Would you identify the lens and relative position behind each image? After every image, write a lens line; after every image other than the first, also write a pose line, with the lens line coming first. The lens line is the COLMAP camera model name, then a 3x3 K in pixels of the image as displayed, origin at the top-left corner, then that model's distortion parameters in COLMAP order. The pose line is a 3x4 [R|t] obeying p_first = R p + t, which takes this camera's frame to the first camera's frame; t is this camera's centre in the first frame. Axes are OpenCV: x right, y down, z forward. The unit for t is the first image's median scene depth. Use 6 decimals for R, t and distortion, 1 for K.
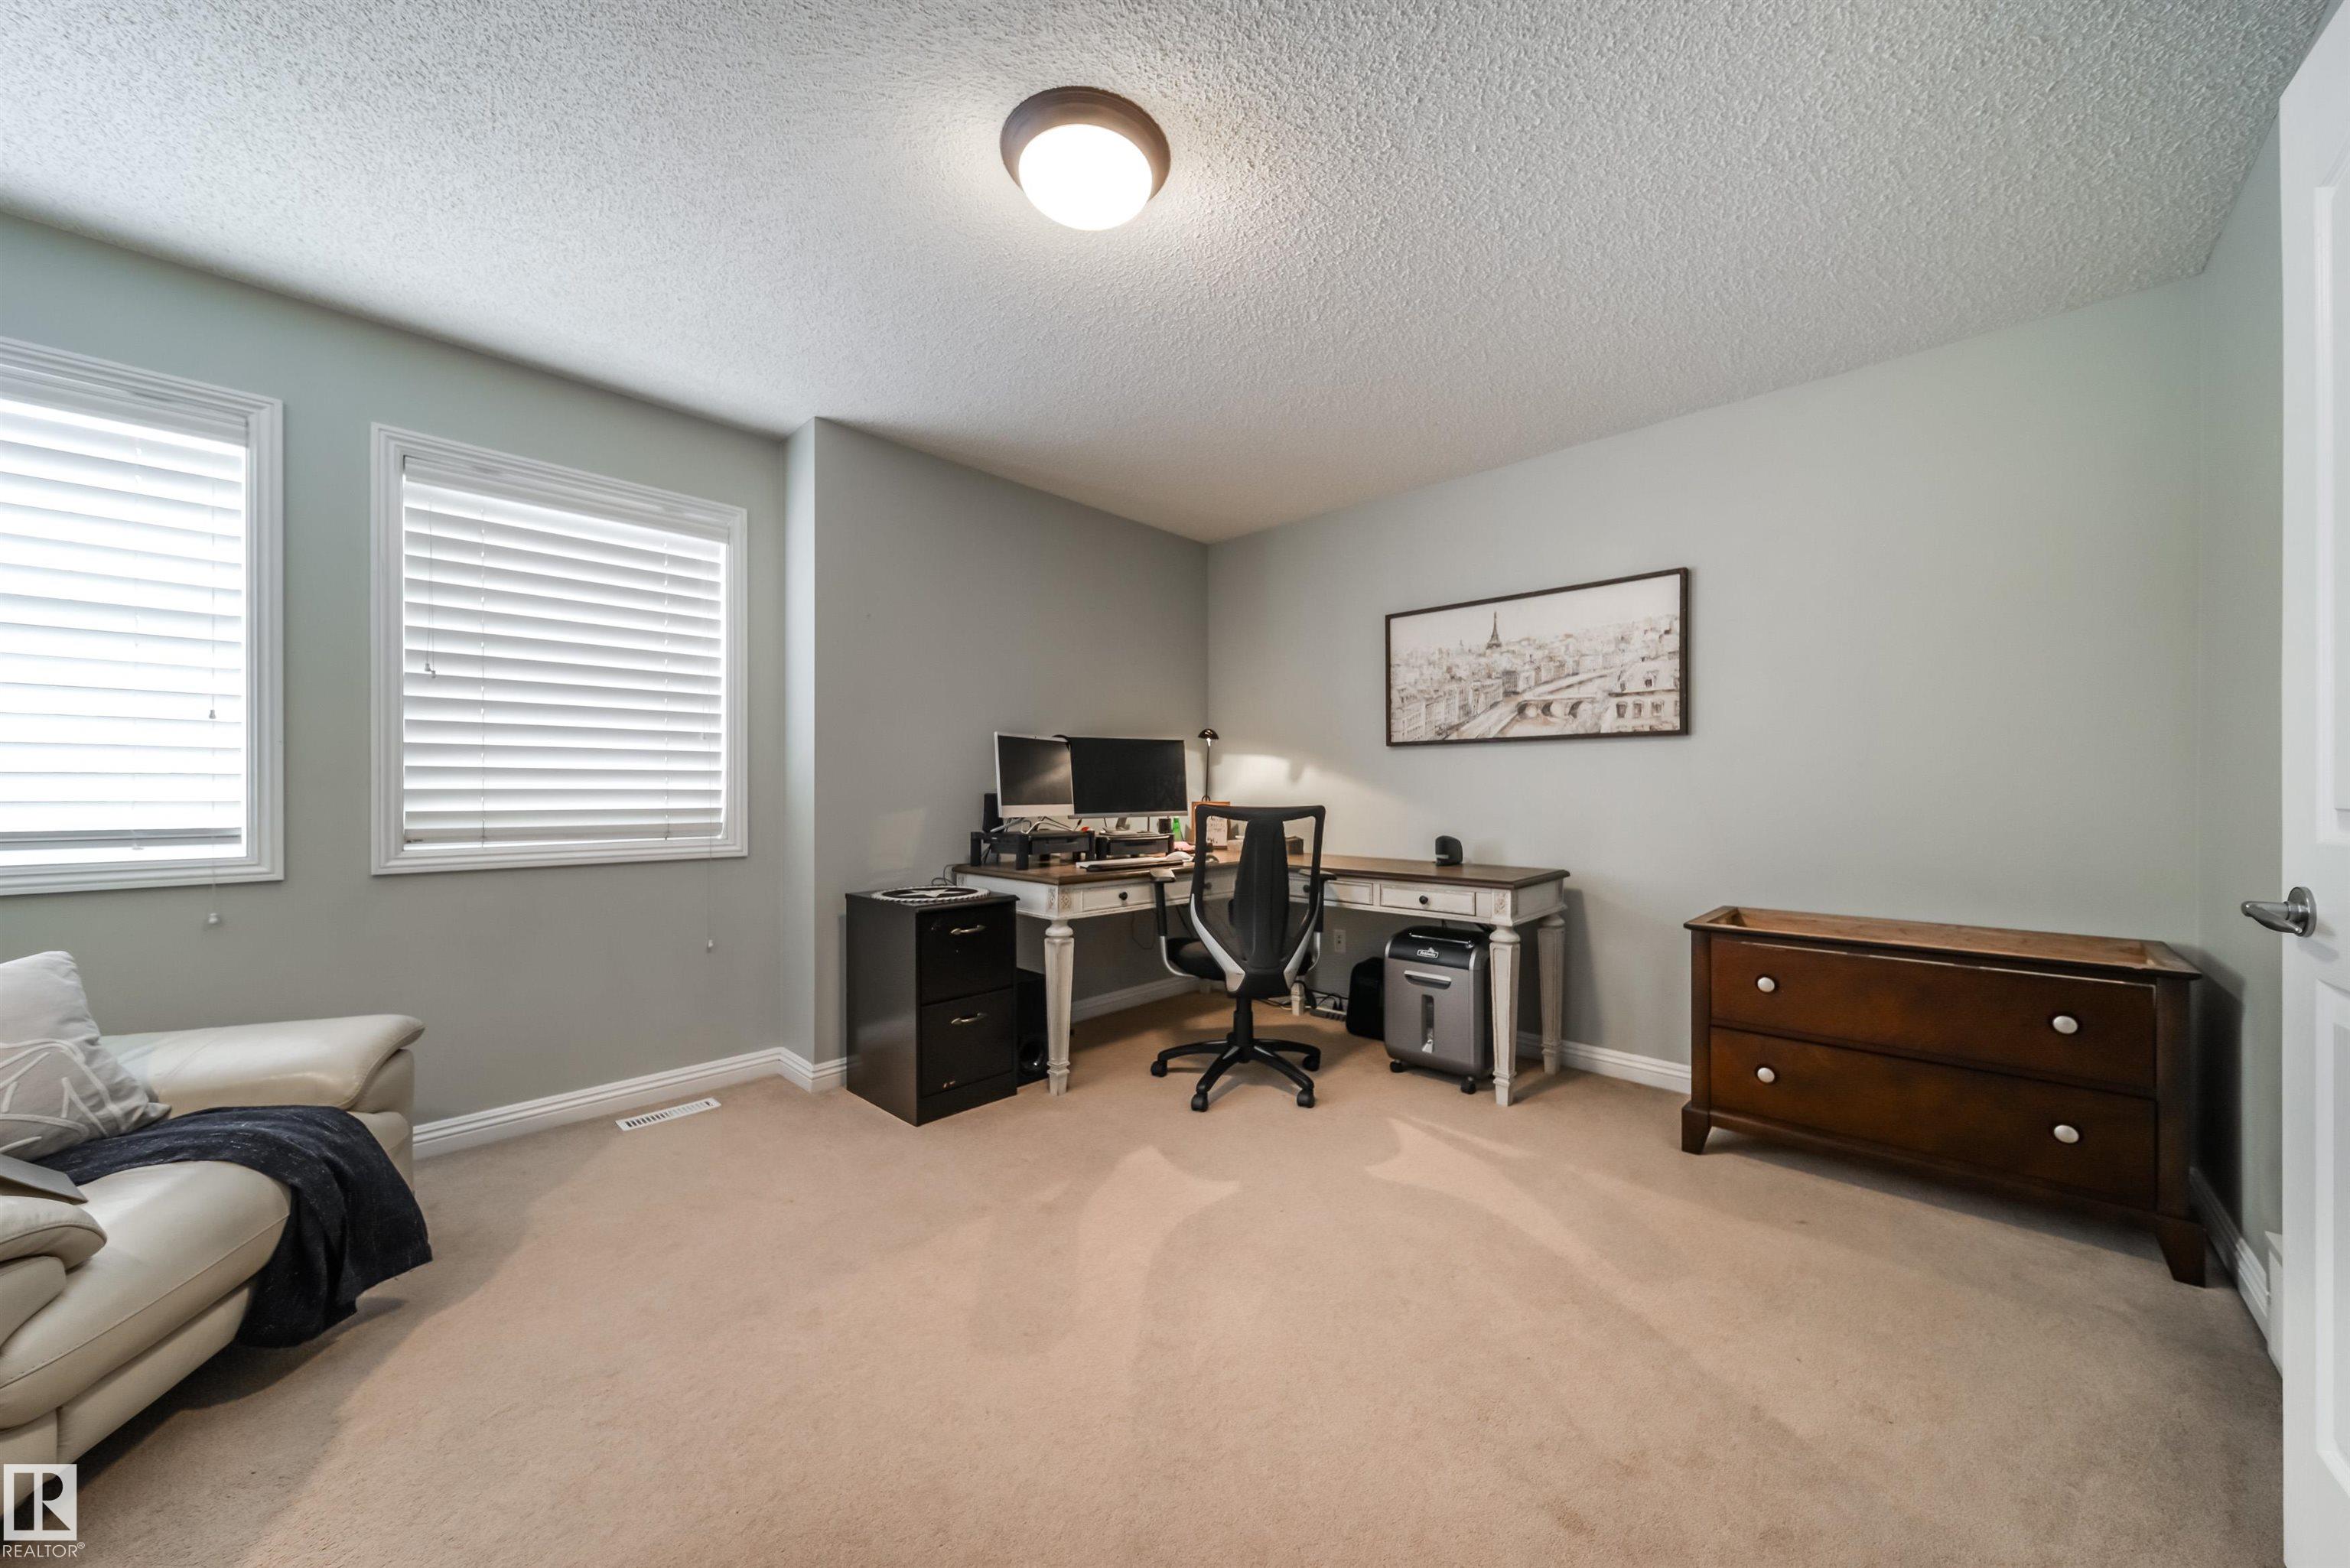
lens RADIAL K [[829.0, 0, 1189.5], [0, 829.0, 789.2], [0, 0, 1]] dist [0.000478, 0.000033]
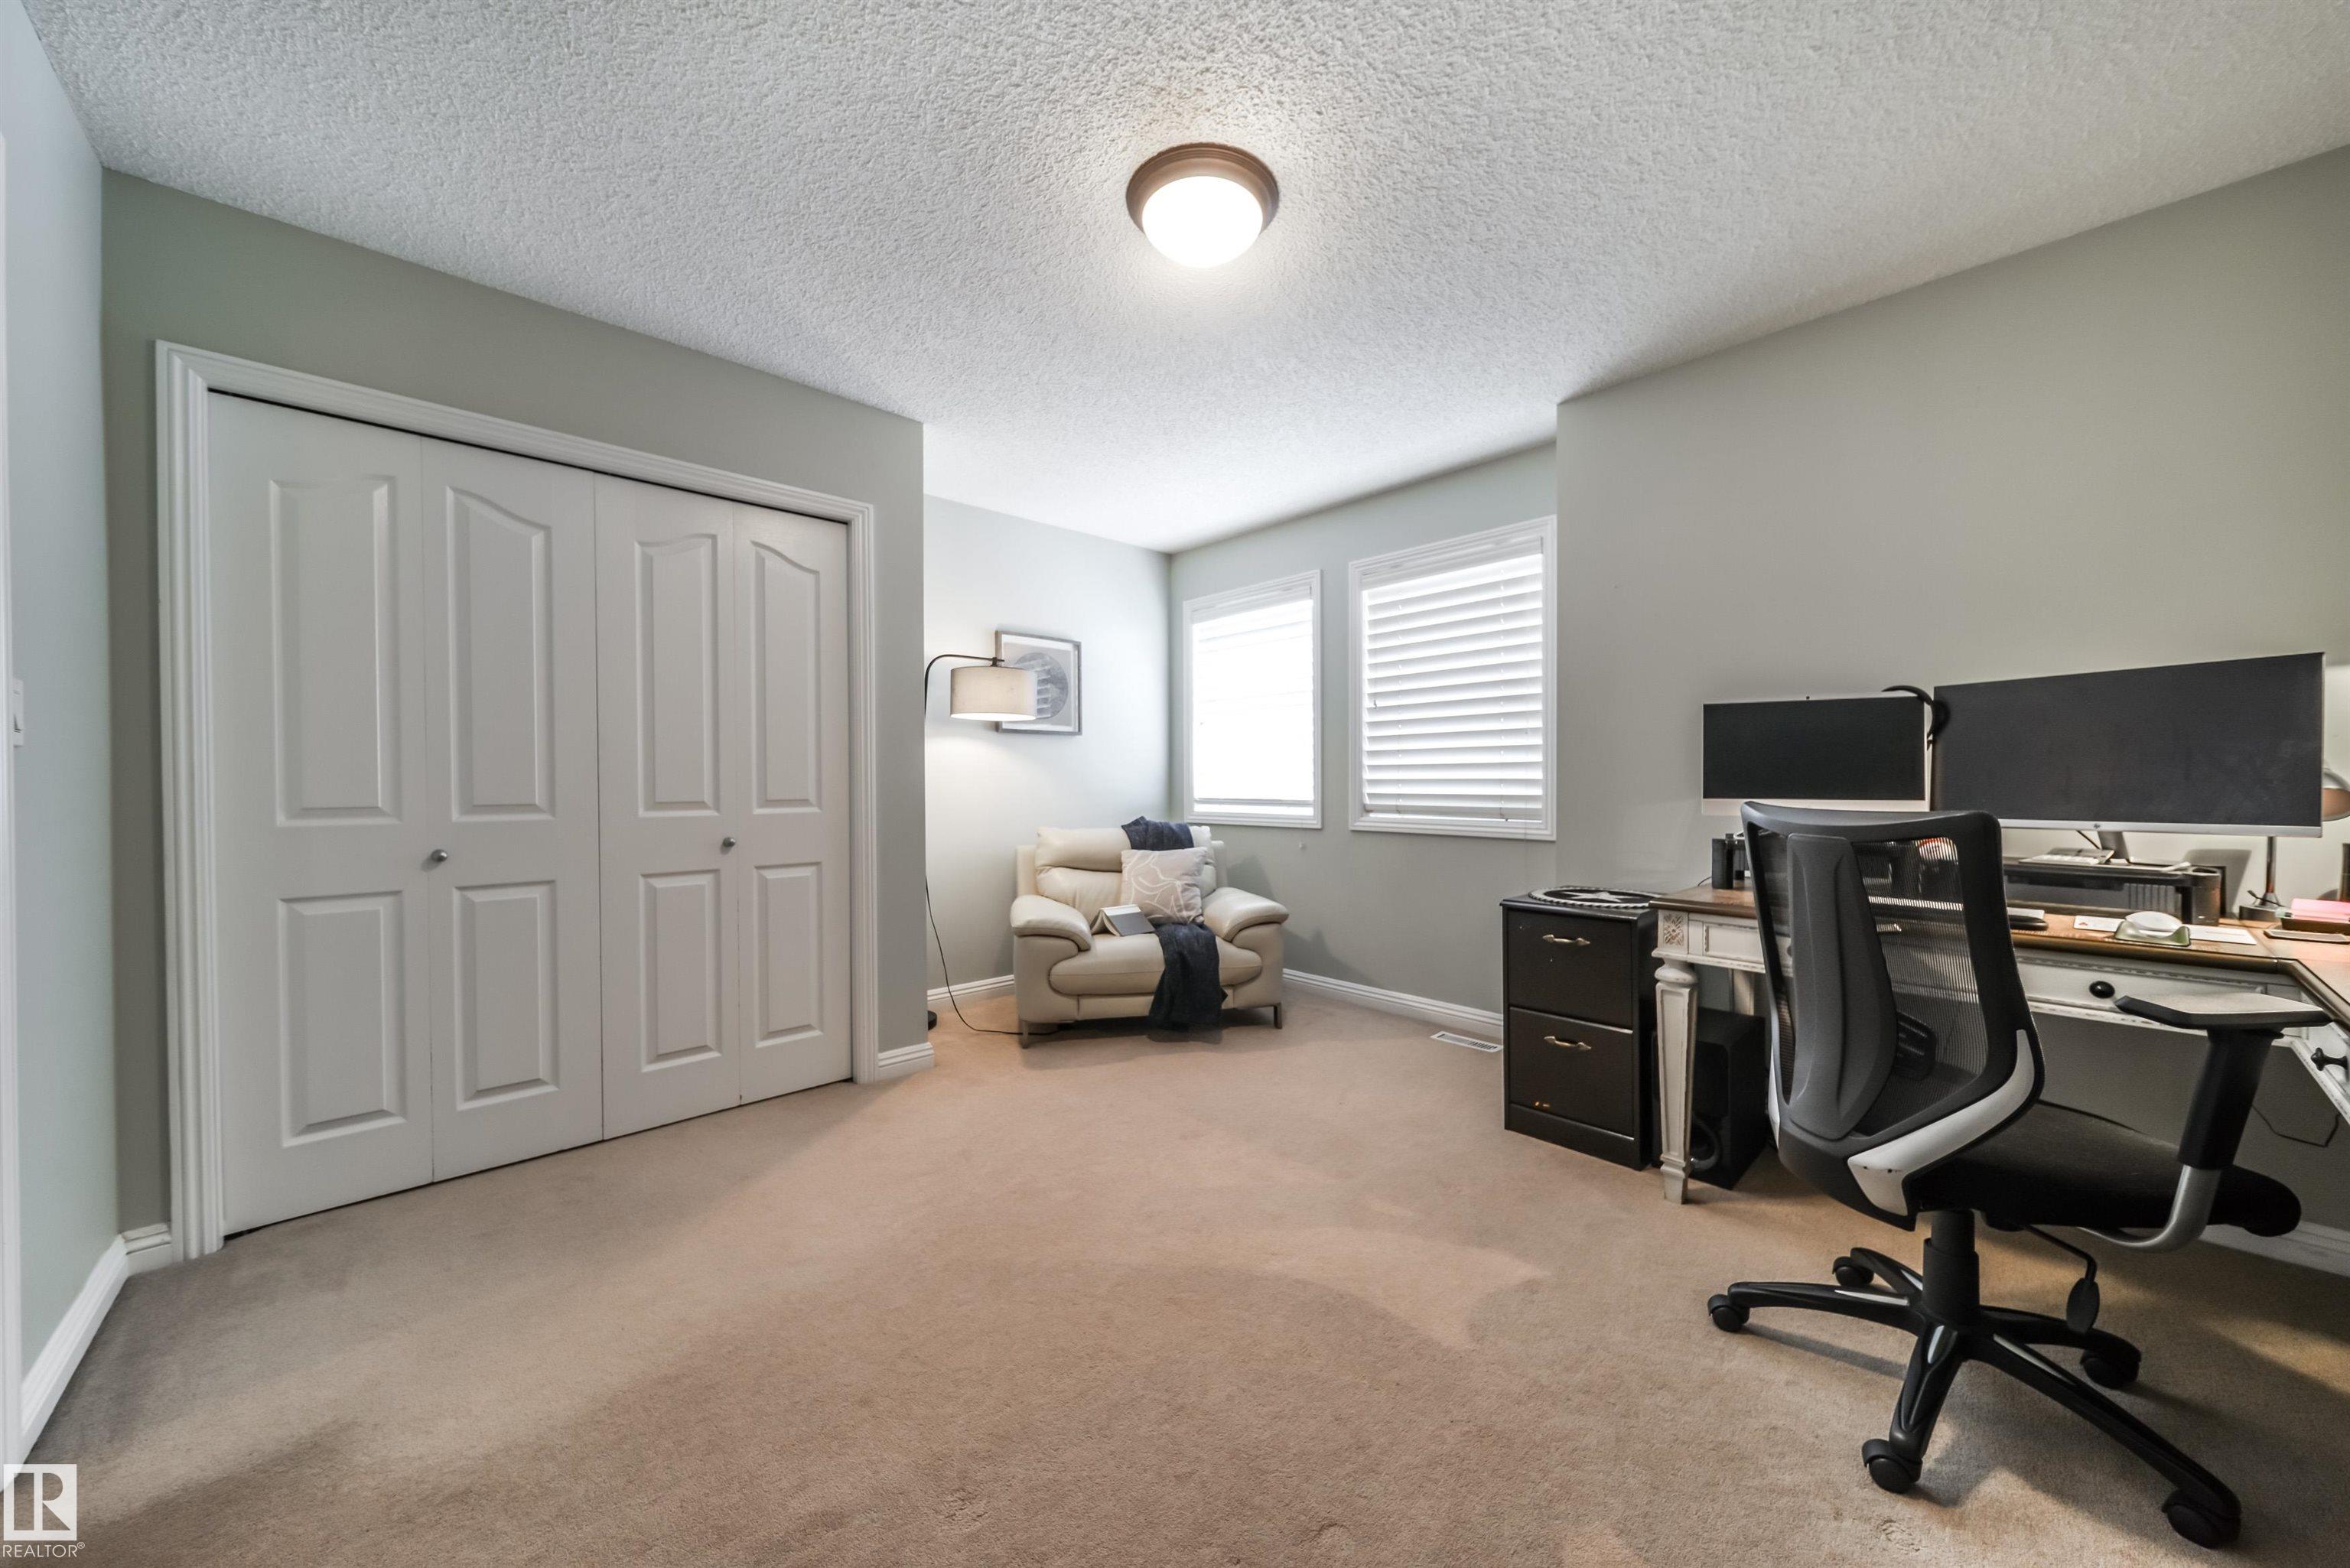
lens RADIAL K [[829.0, 0, 1189.5], [0, 829.0, 789.2], [0, 0, 1]] dist [0.000478, 0.000033]
pose [[-0.060982, 0.009505, -0.998094, 0.689029], [0.005887, 0.999941, 0.009162, 0.002737], [0.998122, -0.005317, -0.061034, 0.737472]]
